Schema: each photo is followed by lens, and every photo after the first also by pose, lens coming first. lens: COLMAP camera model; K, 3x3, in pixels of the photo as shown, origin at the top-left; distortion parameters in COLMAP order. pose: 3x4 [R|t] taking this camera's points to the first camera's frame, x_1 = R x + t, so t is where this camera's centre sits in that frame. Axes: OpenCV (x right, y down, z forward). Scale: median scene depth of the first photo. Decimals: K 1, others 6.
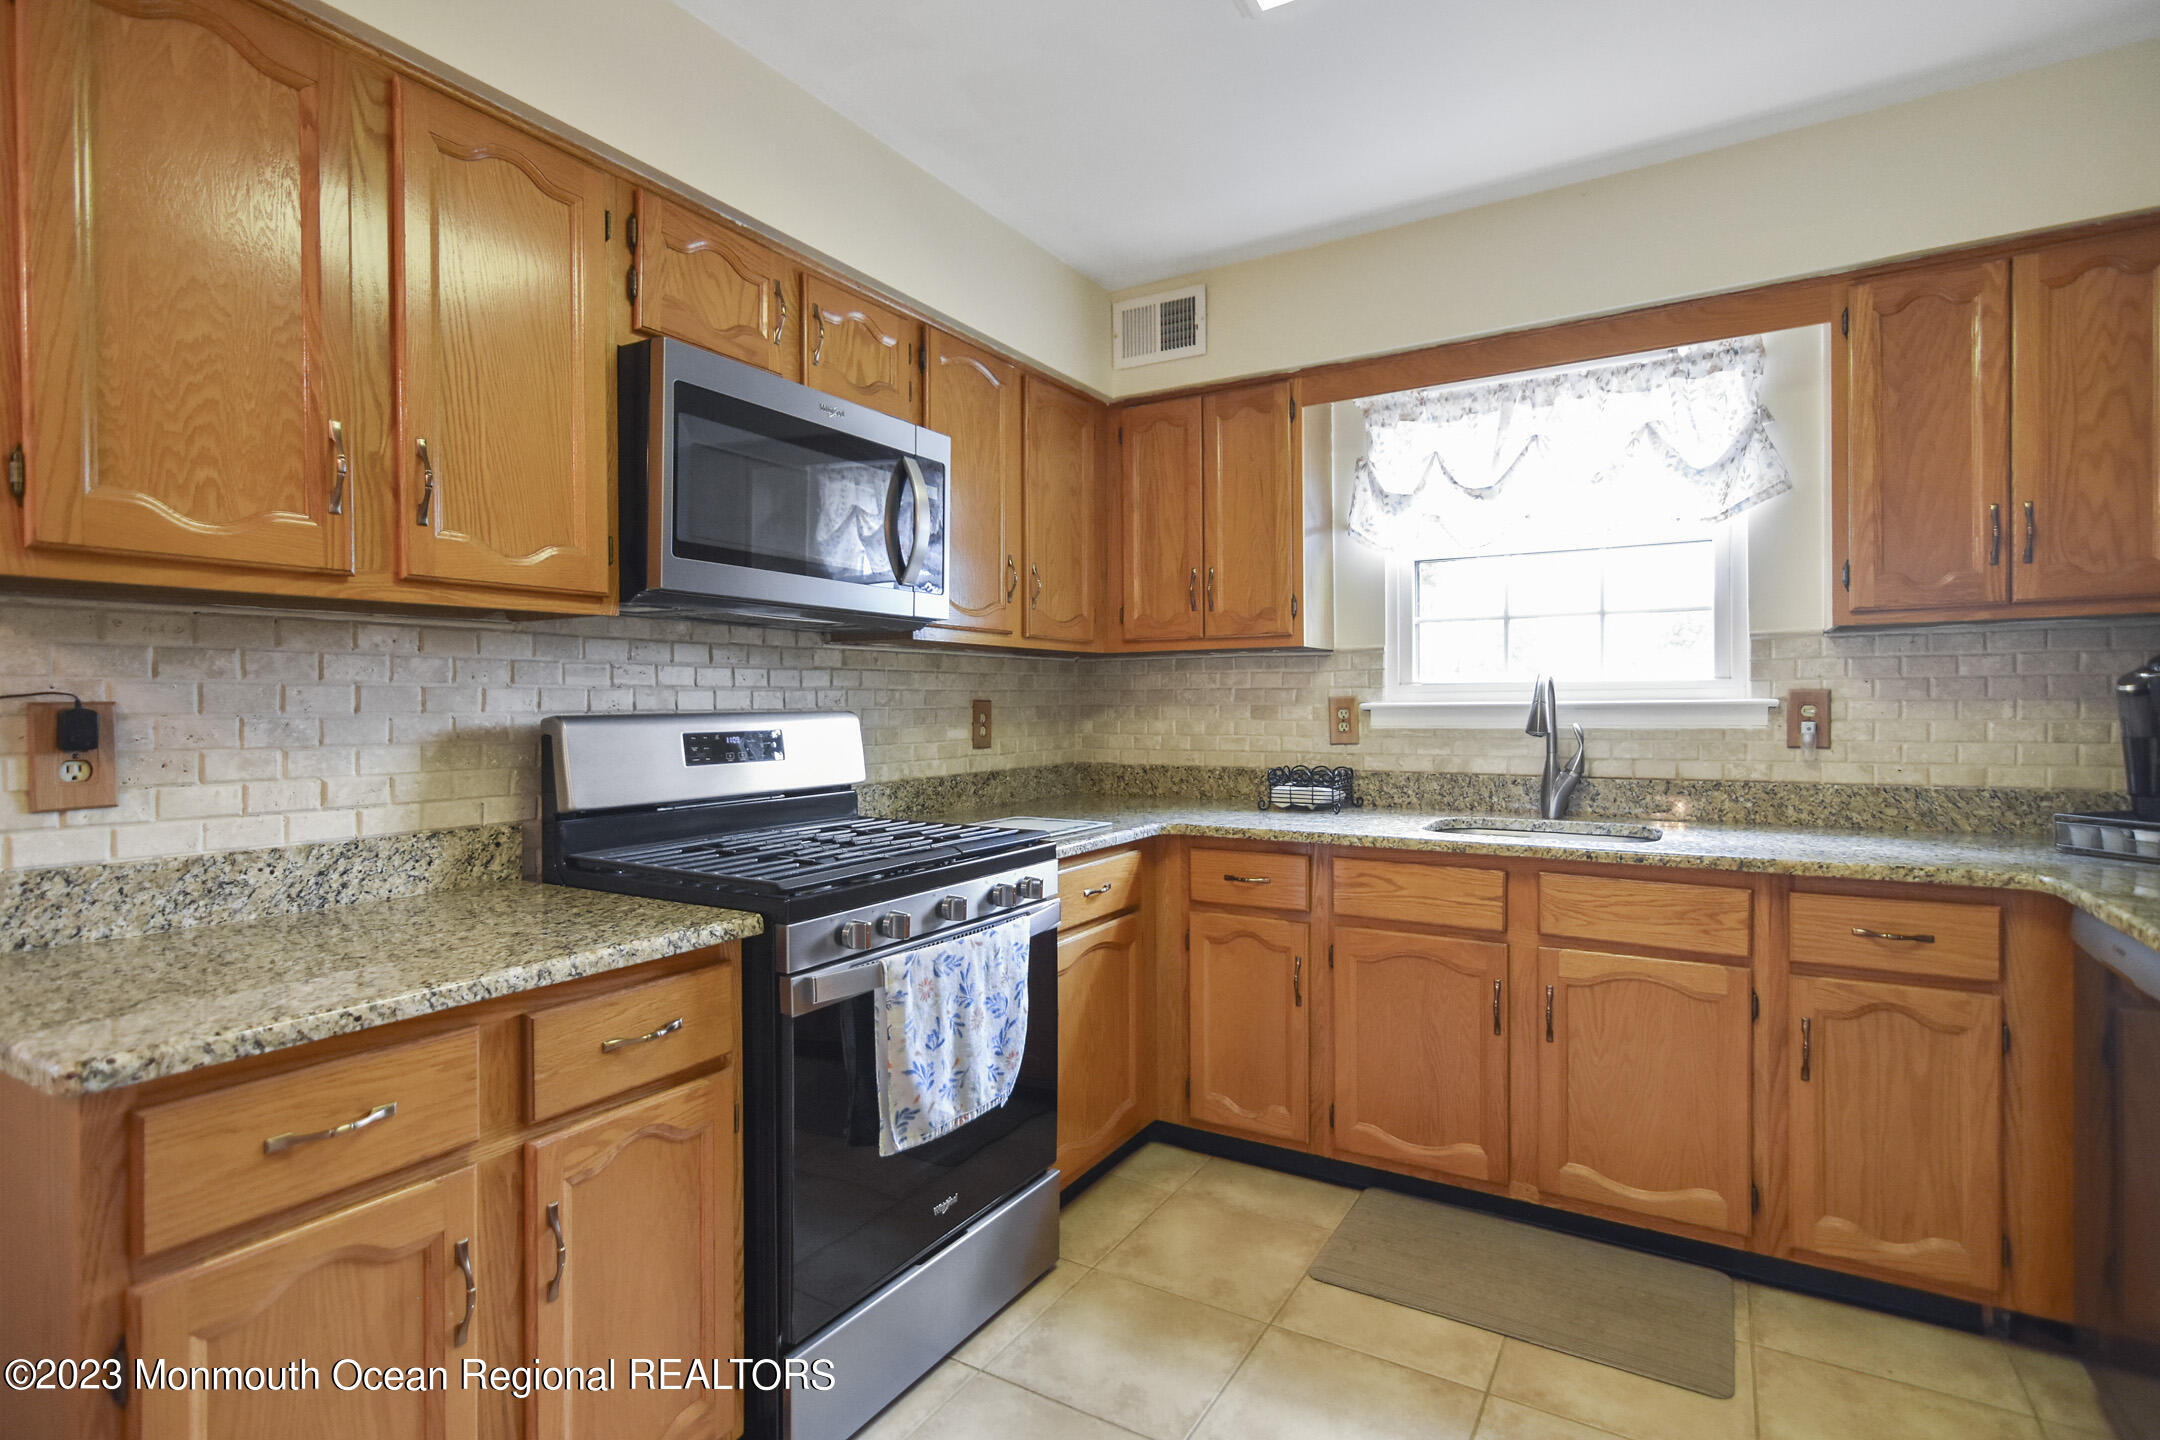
lens RADIAL K [[1051.4, 0, 1079.6], [0, 1051.4, 713.6], [0, 0, 1]] dist [-0.002859, 0.002683]
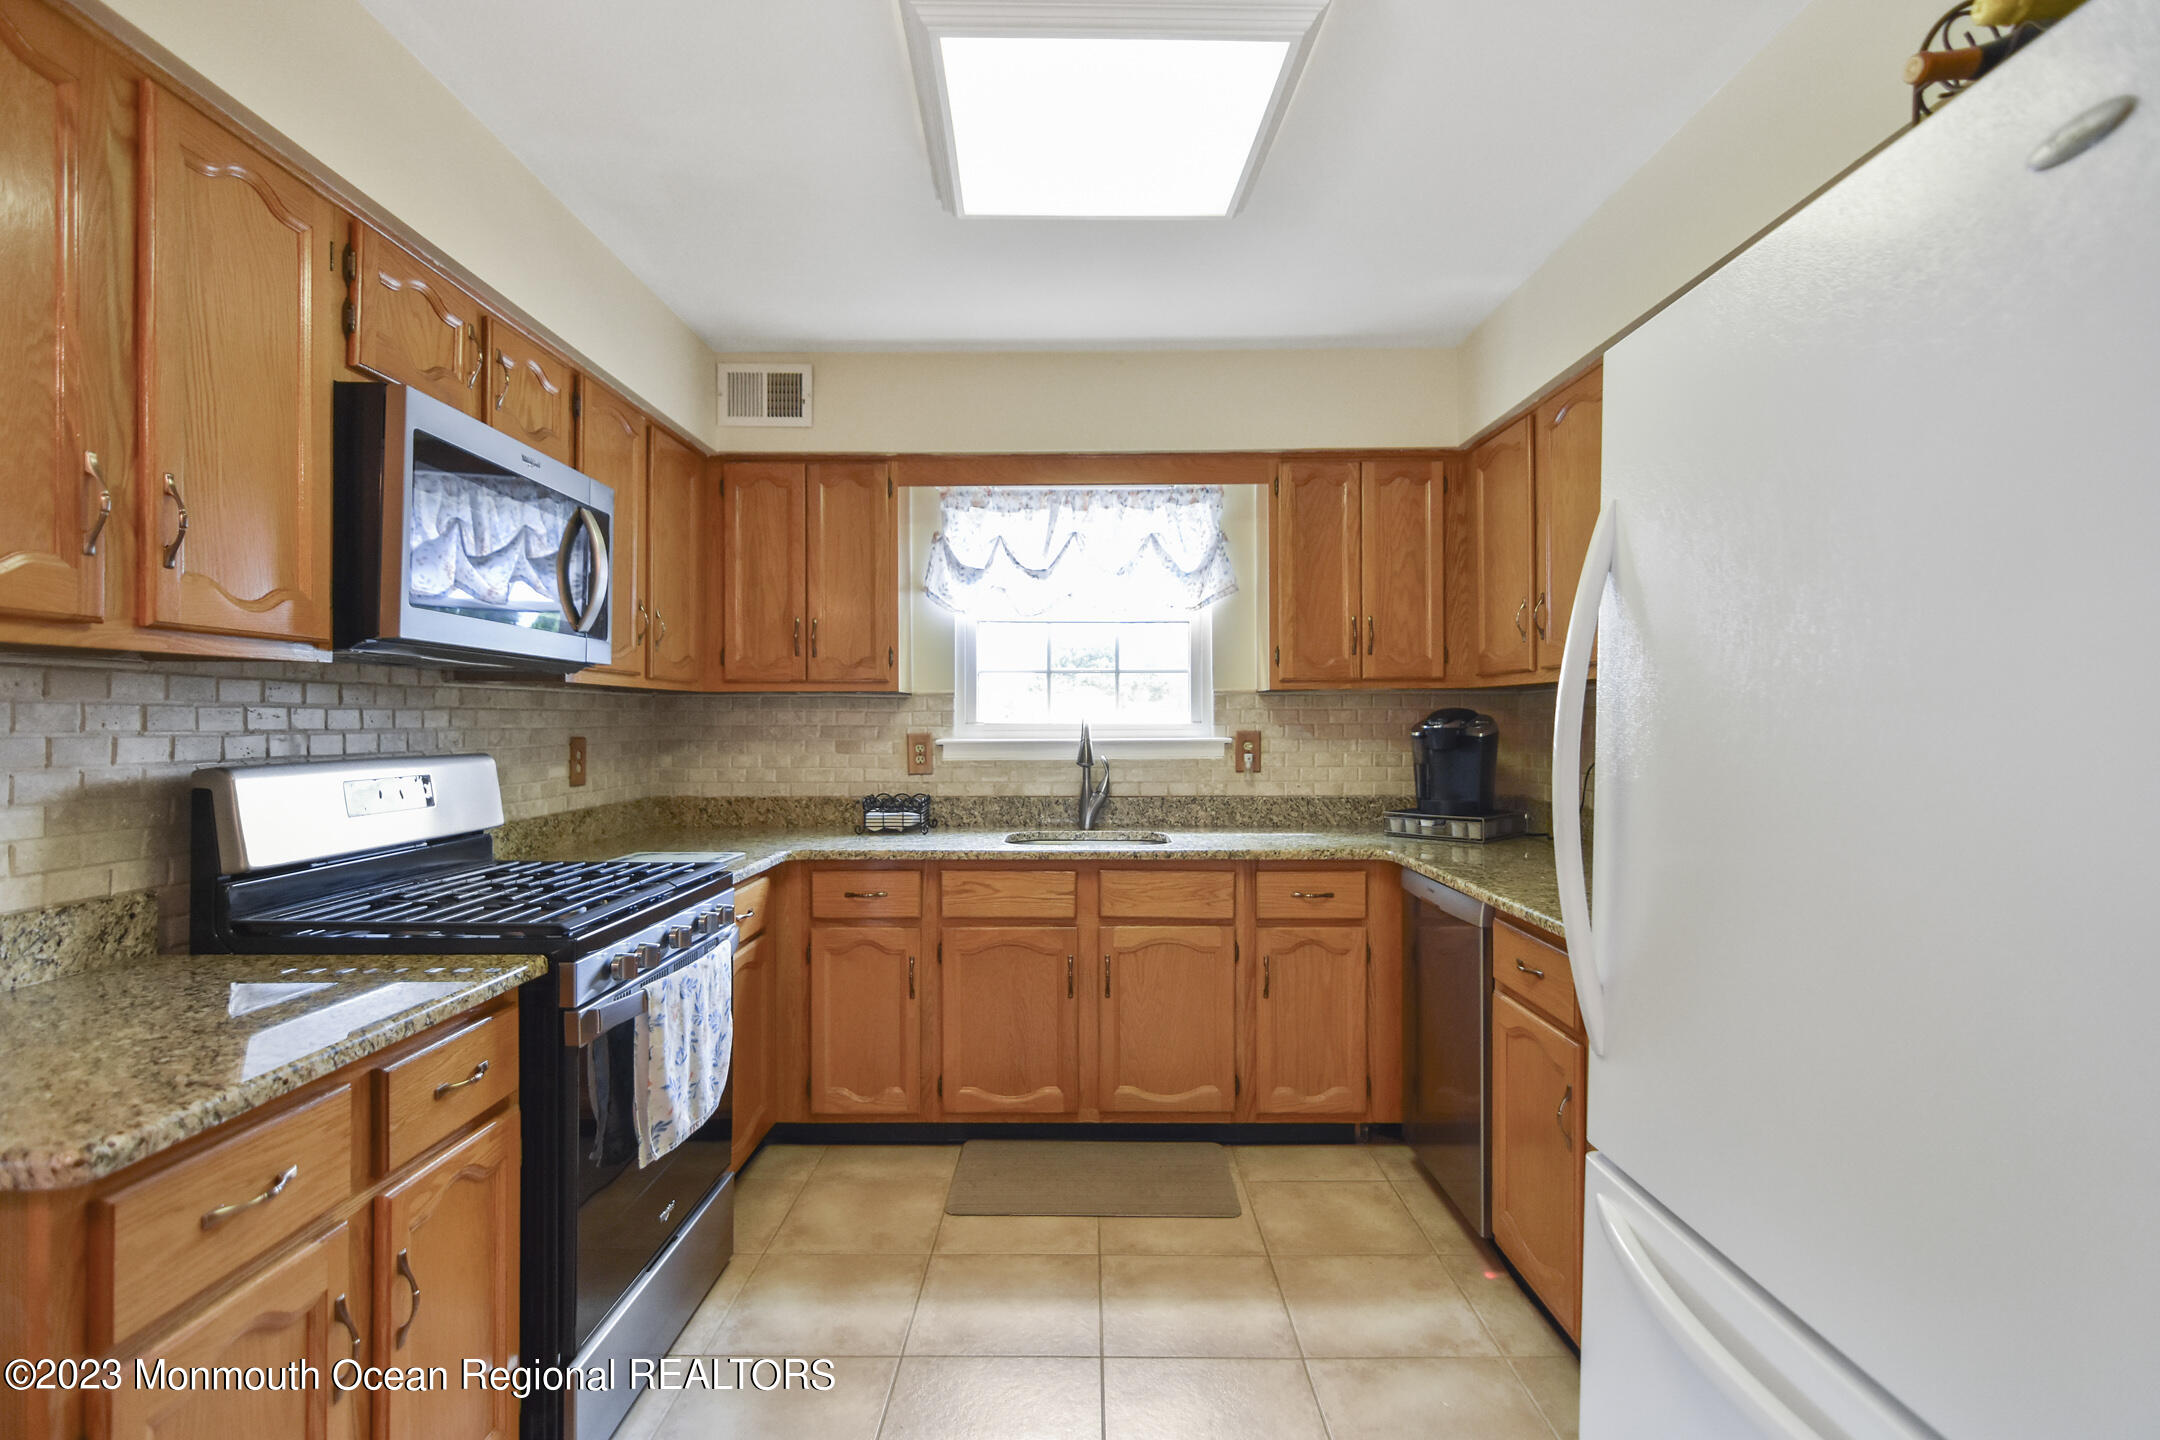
lens RADIAL K [[1051.4, 0, 1080.8], [0, 1051.4, 721.1], [0, 0, 1]] dist [-0.002859, 0.002683]
pose [[0.858325, 0.005814, 0.513073, -0.290719], [0.000423, 0.999927, -0.012039, -0.023907], [-0.513106, 0.010550, 0.858260, -0.140805]]
